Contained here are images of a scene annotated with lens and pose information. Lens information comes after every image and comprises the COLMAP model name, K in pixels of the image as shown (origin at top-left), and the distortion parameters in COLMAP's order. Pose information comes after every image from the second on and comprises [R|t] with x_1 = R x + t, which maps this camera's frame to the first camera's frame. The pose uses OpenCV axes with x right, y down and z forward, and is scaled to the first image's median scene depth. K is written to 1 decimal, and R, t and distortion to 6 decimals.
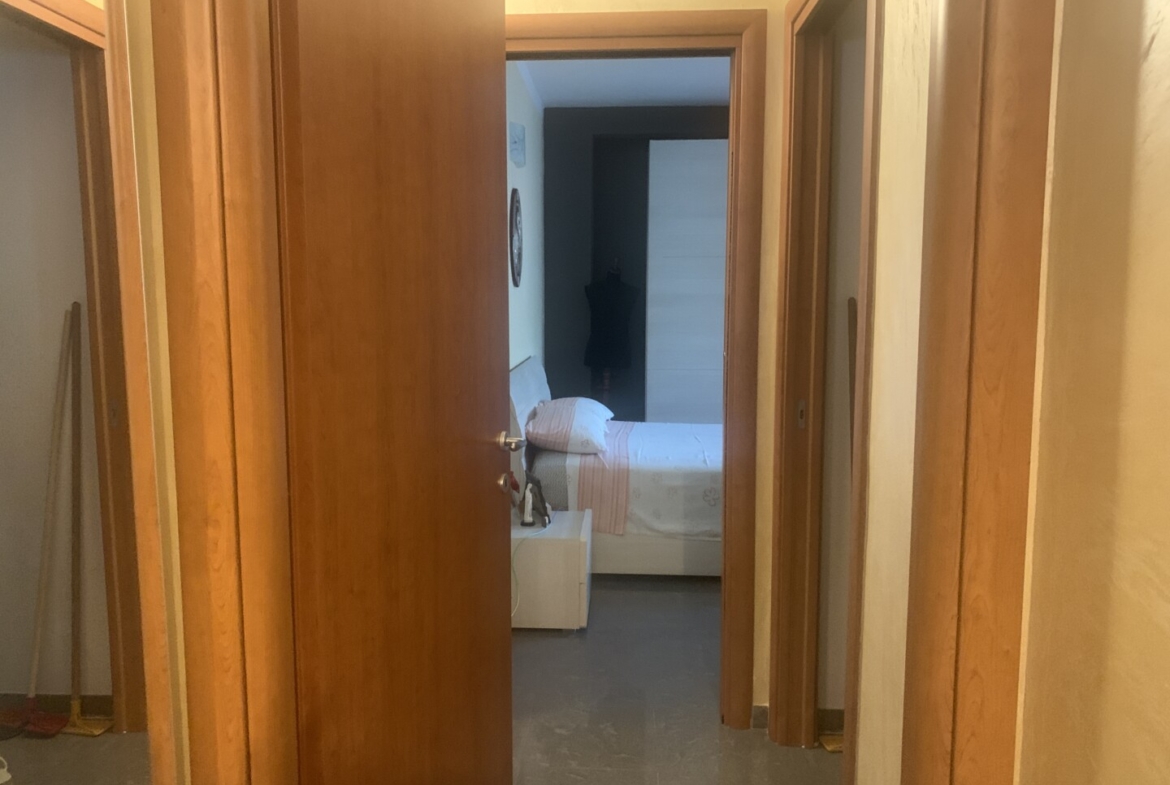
lens RADIAL K [[881.5, 0, 582.4], [0, 881.5, 392.1], [0, 0, 1]] dist [0.034214, -0.046544]
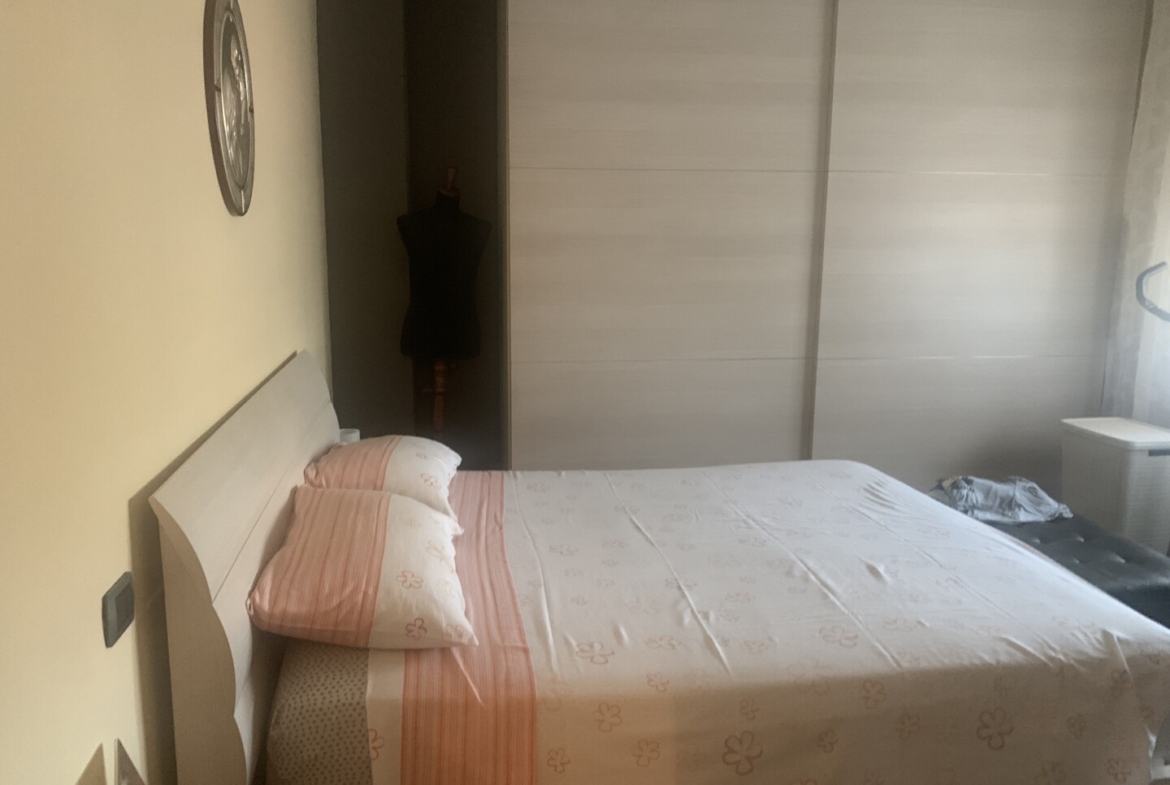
lens RADIAL K [[881.5, 0, 586.1], [0, 881.5, 396.3], [0, 0, 1]] dist [0.034214, -0.046544]
pose [[0.977446, -0.034280, 0.208386, -0.001018], [0.018004, 0.996672, 0.079505, -0.072366], [-0.210418, -0.073960, 0.974810, 0.611003]]
